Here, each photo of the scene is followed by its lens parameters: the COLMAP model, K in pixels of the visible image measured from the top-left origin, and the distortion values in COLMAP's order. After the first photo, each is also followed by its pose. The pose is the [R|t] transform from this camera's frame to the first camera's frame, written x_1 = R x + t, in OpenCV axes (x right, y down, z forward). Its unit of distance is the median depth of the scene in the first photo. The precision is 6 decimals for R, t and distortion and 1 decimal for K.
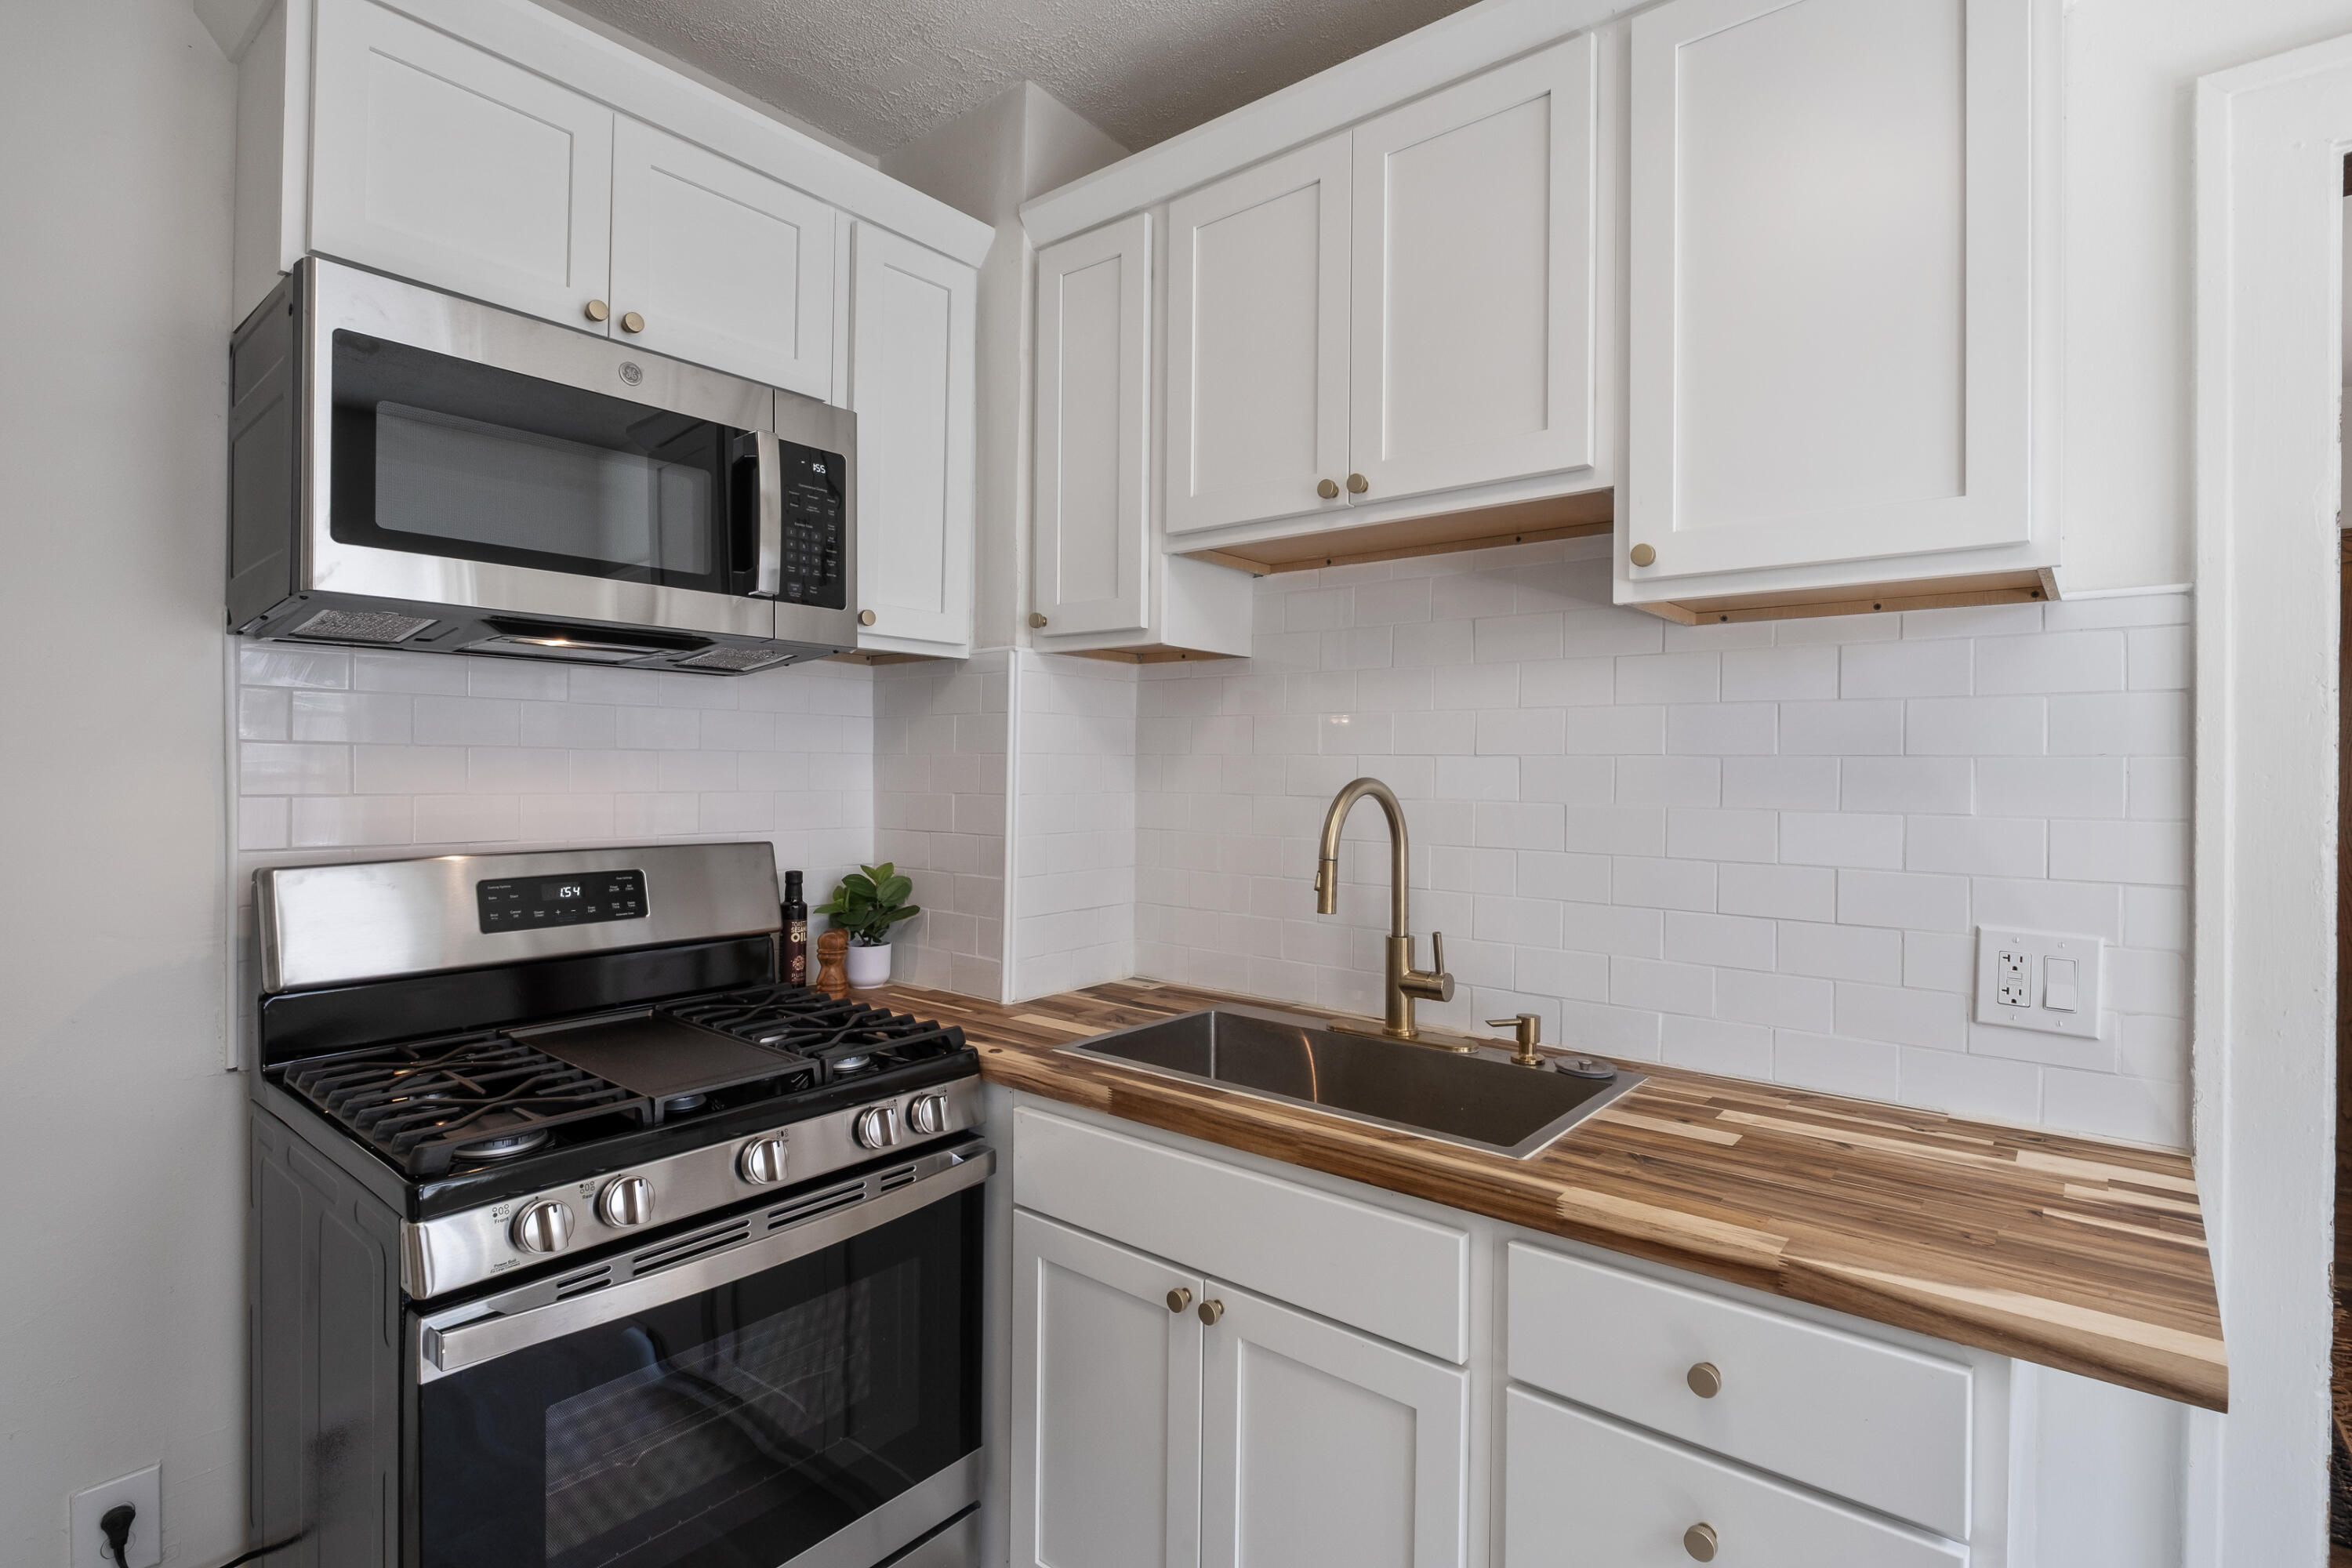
lens RADIAL K [[1140.1, 0, 1178.9], [0, 1140.1, 772.3], [0, 0, 1]] dist [-0.003012, -0.001083]
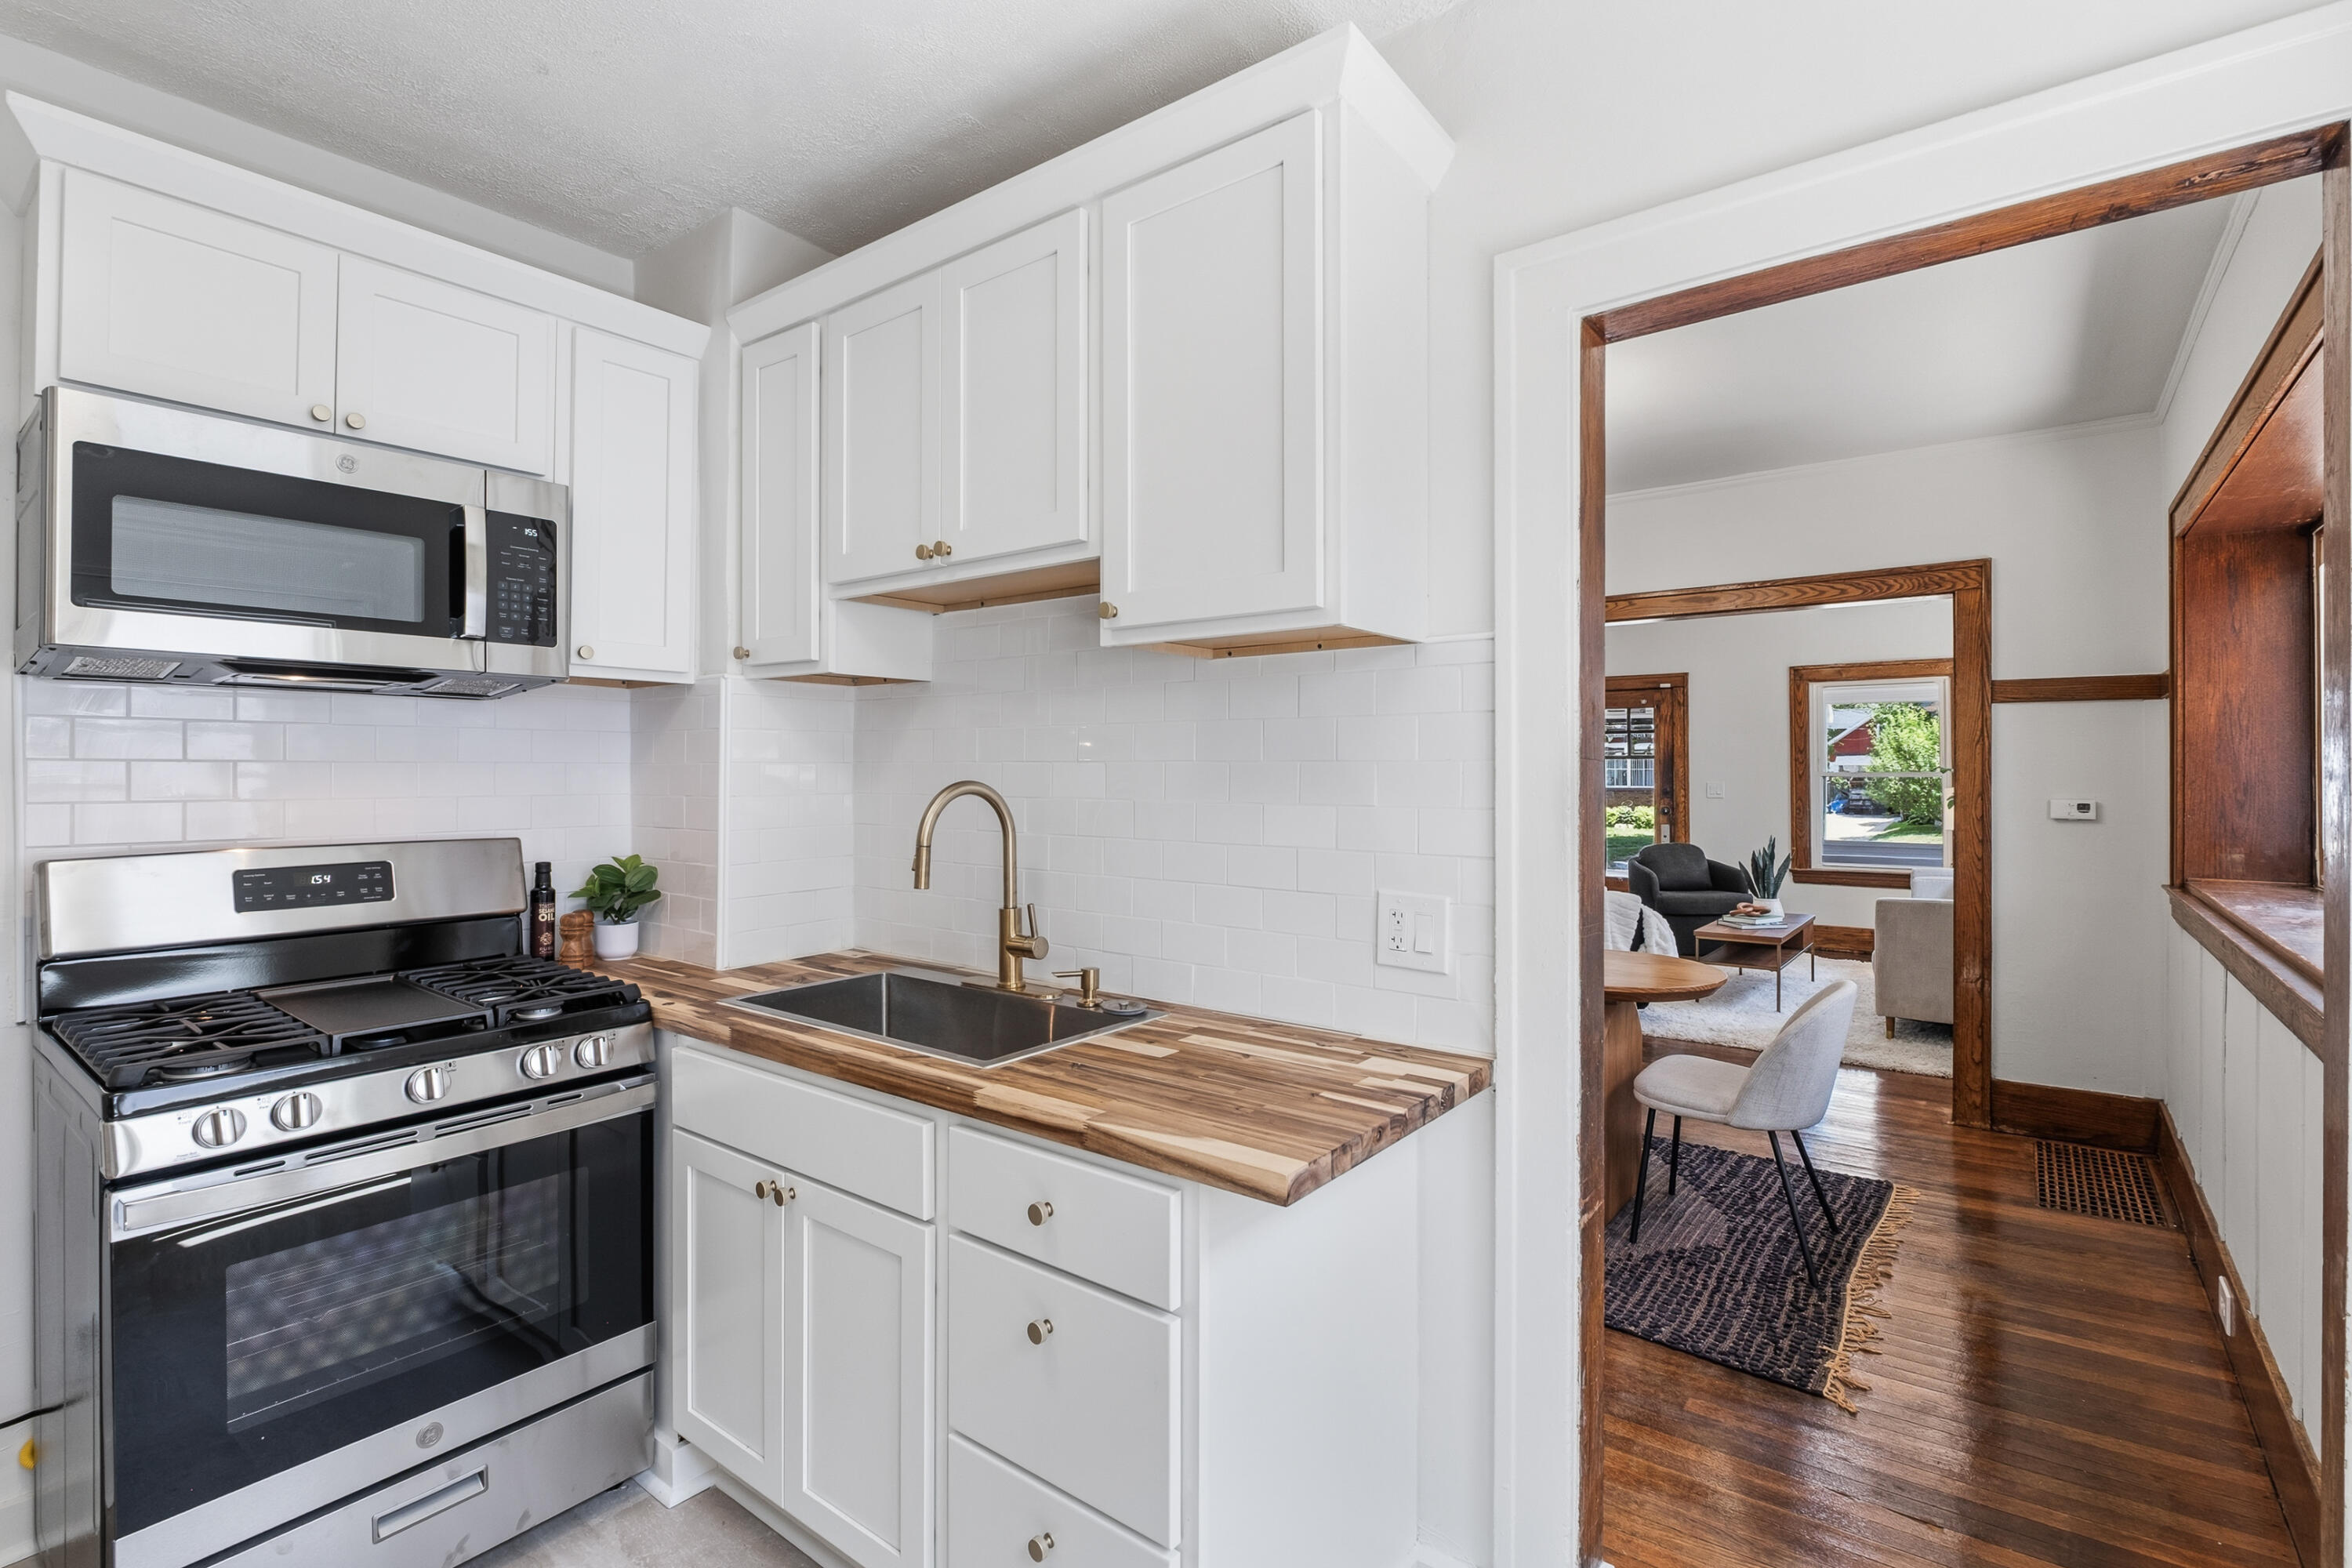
lens RADIAL K [[1091.4, 0, 1180.2], [0, 1091.4, 767.0], [0, 0, 1]] dist [-0.000599, -0.005837]
pose [[0.999368, -0.007993, 0.034647, 0.366073], [0.008165, 0.999955, -0.004837, -0.002808], [-0.034607, 0.005117, 0.999388, -0.212079]]
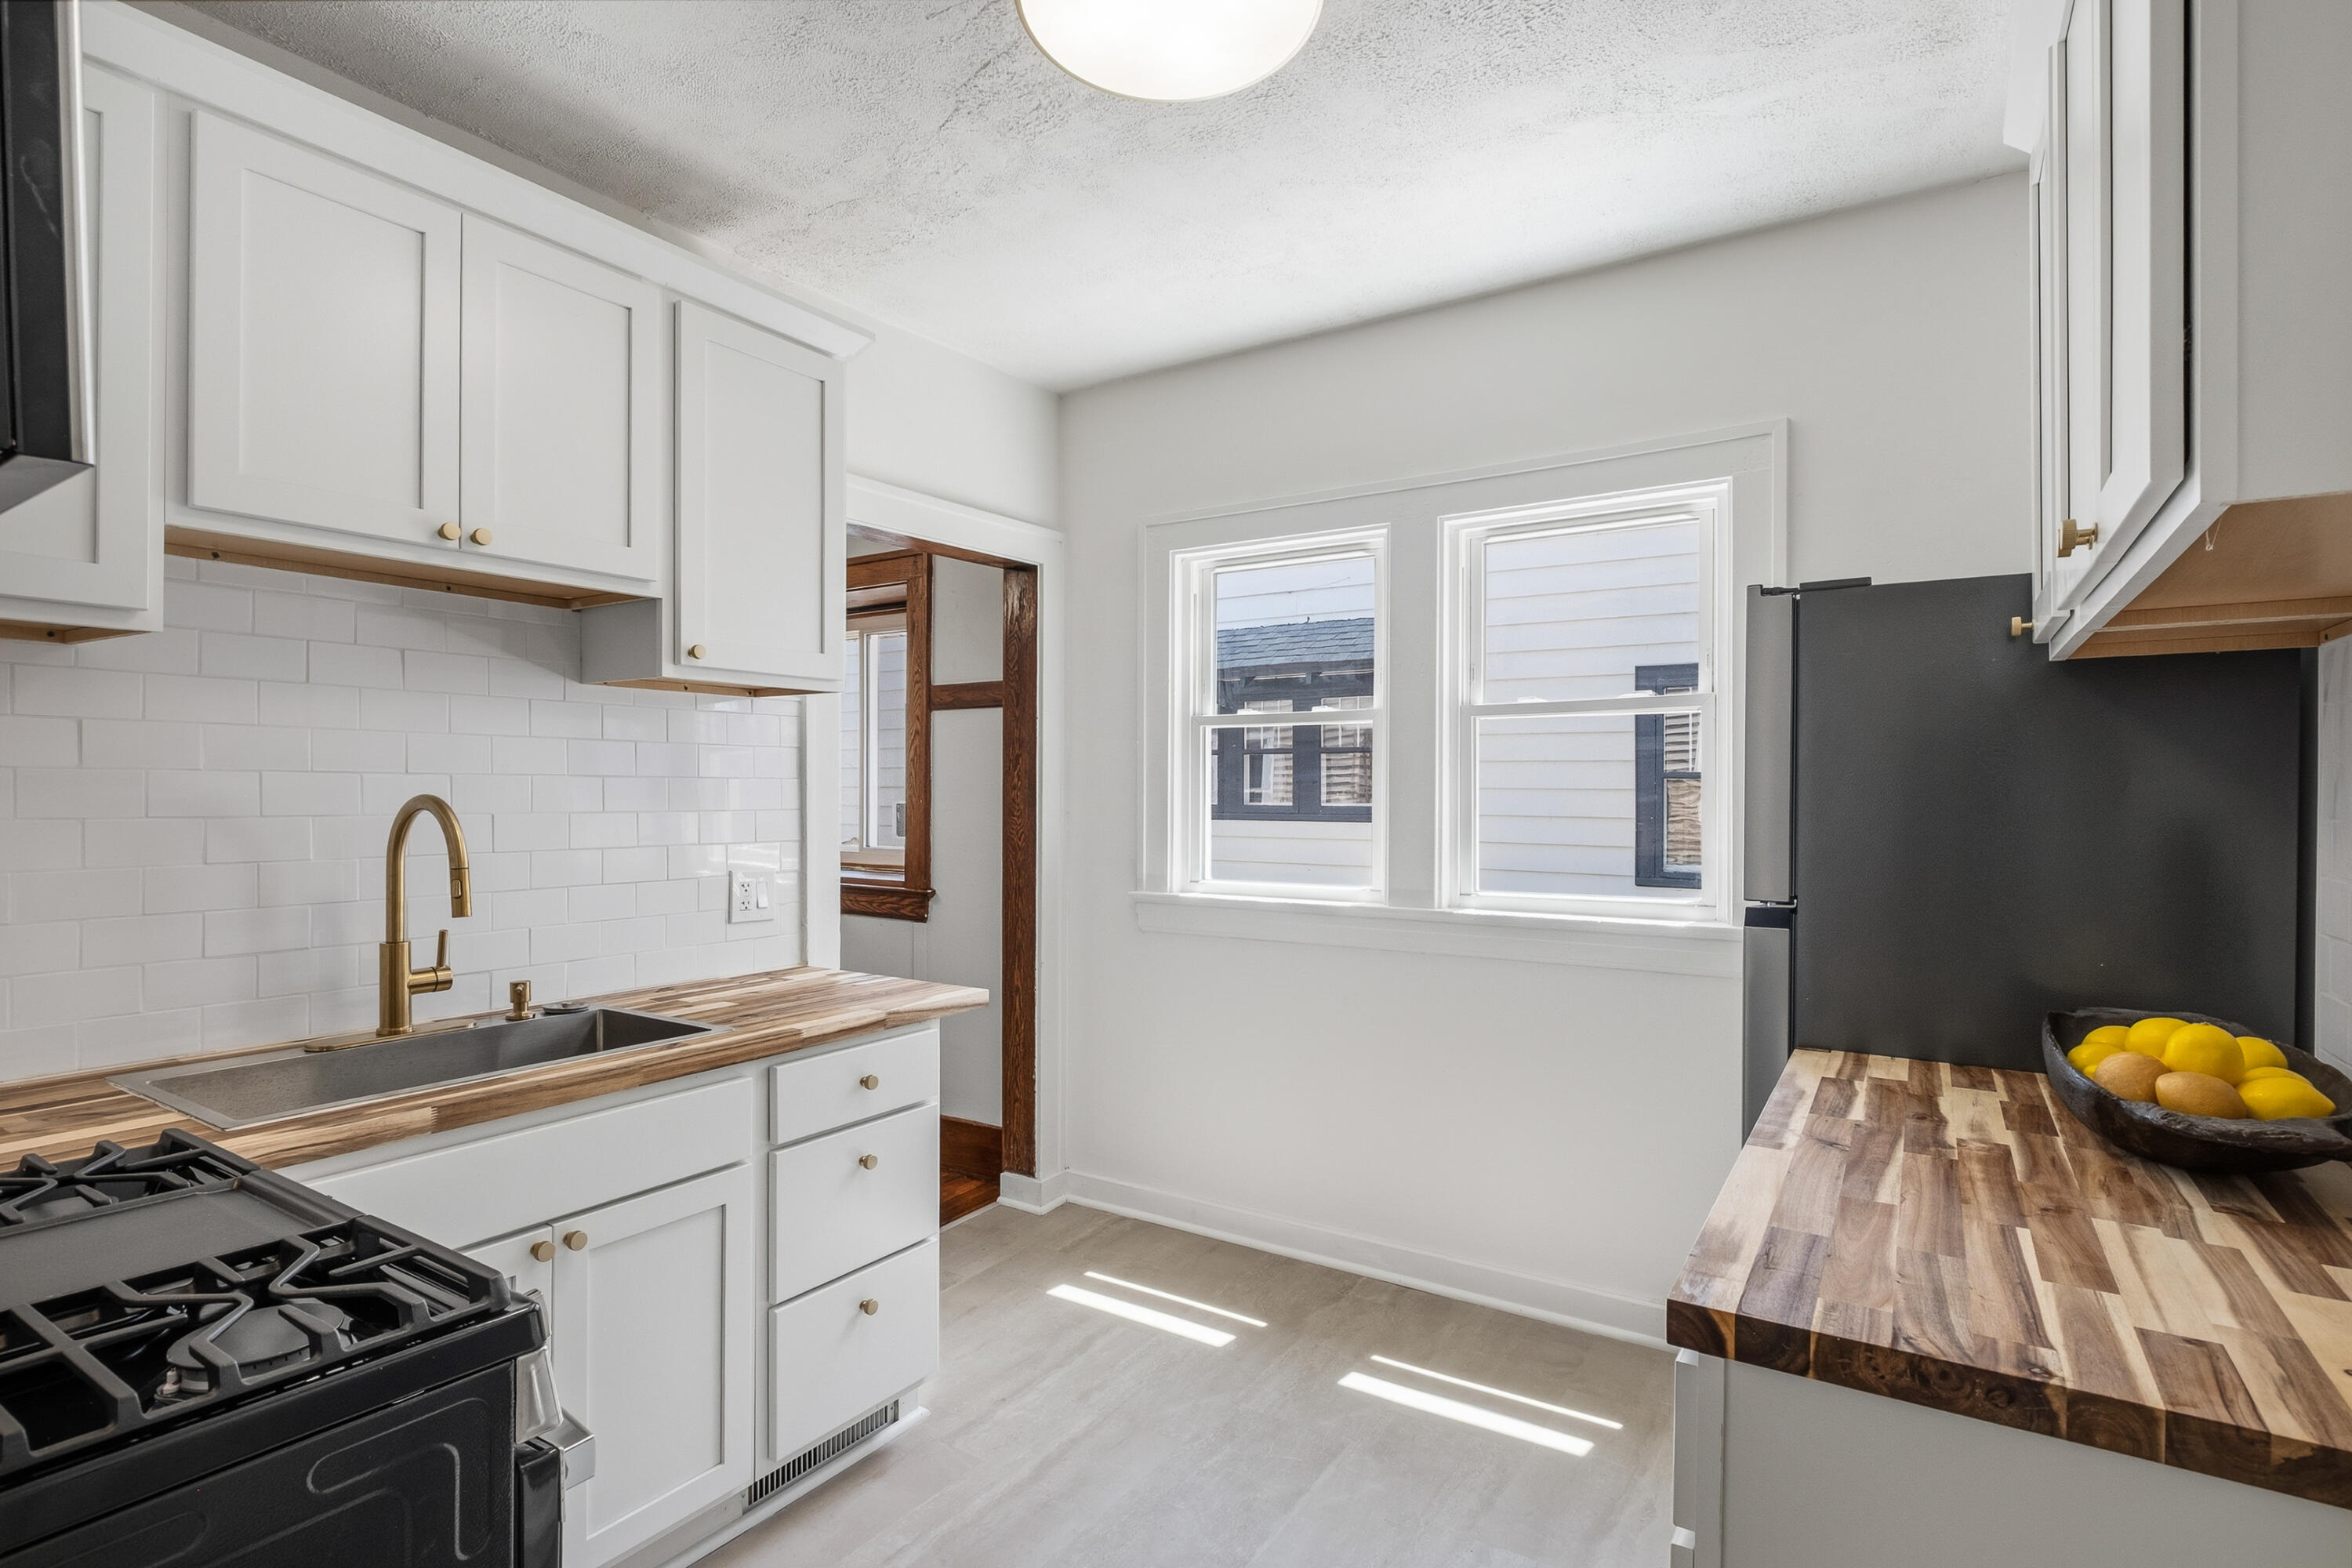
lens RADIAL K [[1173.3, 0, 1171.2], [0, 1173.3, 755.2], [0, 0, 1]] dist [-0.000524, -0.000230]
pose [[-0.110032, 0.019391, 0.993739, -1.063817], [-0.002668, 0.999800, -0.019804, -0.013177], [-0.993925, -0.004830, -0.109958, 0.427505]]
